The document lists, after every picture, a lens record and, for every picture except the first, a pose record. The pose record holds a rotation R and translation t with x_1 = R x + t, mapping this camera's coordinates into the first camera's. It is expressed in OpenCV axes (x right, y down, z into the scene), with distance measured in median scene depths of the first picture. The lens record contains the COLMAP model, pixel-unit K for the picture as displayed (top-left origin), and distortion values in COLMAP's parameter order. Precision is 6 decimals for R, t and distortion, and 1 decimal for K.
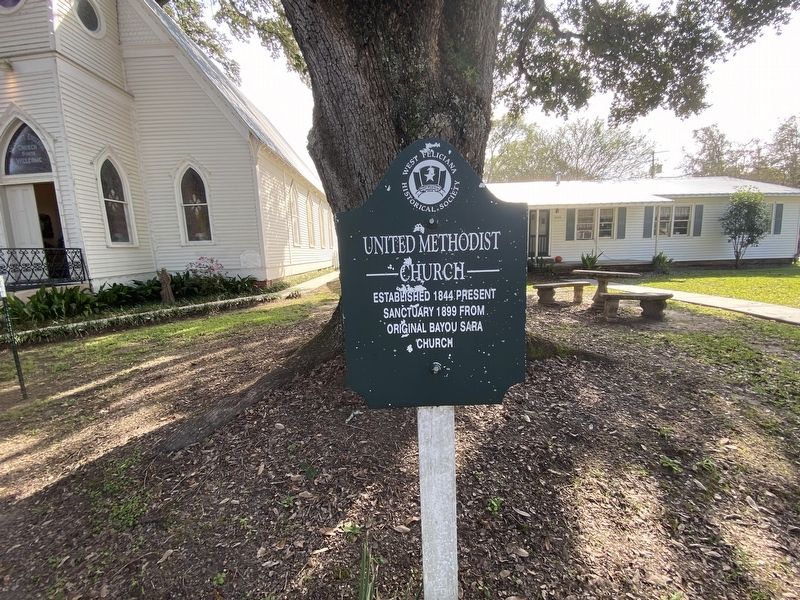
lens RADIAL K [[324.6, 0, 401.8], [0, 324.6, 298.9], [0, 0, 1]] dist [0.022319, -0.020924]
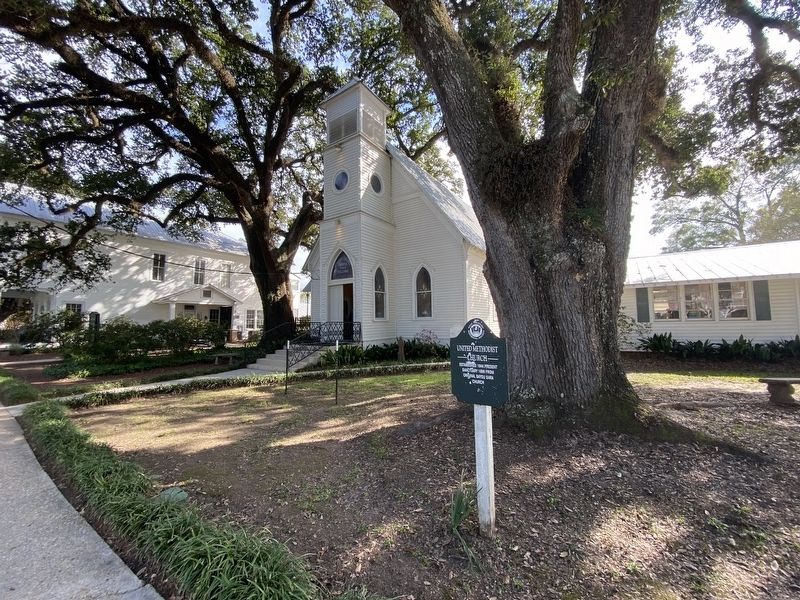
lens RADIAL K [[324.6, 0, 401.8], [0, 324.6, 298.9], [0, 0, 1]] dist [0.022319, -0.020924]
pose [[0.812678, -0.021147, -0.582329, 0.347688], [-0.101893, 0.978788, -0.177743, -0.002191], [0.573735, 0.203783, 0.793284, -0.524516]]
